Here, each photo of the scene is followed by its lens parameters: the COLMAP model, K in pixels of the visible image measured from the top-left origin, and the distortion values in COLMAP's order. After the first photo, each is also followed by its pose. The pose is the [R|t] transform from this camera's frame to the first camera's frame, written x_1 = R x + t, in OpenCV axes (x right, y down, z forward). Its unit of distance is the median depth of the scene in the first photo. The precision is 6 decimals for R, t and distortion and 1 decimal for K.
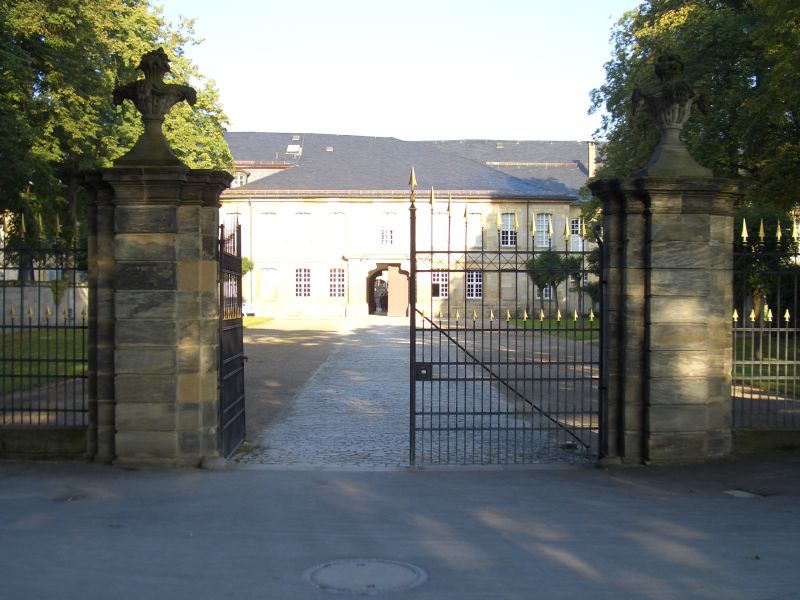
lens RADIAL K [[965.9, 0, 400.0], [0, 965.9, 300.0], [0, 0, 1]] dist [-0.152663, 0.026001]
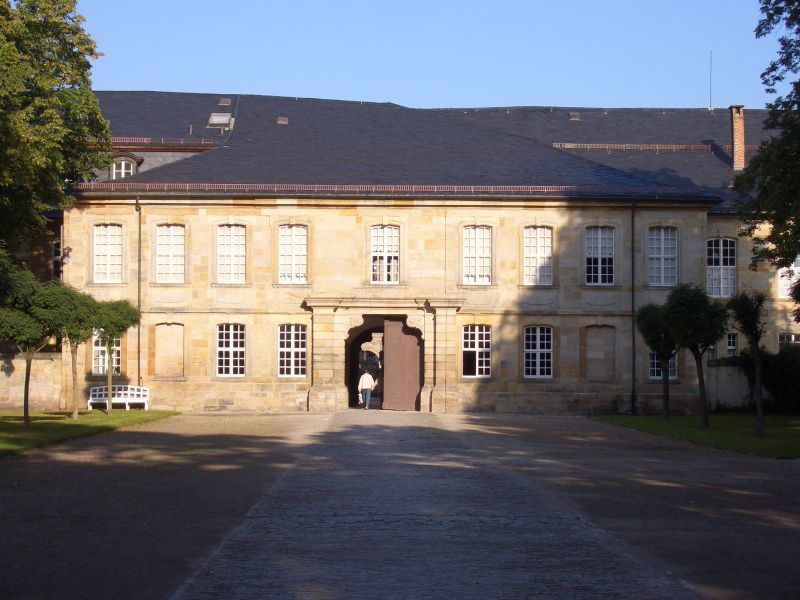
lens RADIAL K [[1438.5, 0, 400.0], [0, 1438.5, 300.0], [0, 0, 1]] dist [-0.034348, 0.085499]
pose [[0.999987, 0.002992, 0.004019, -0.006390], [-0.002743, 0.998154, -0.060667, 0.004017], [-0.004193, 0.060655, 0.998150, 0.163640]]
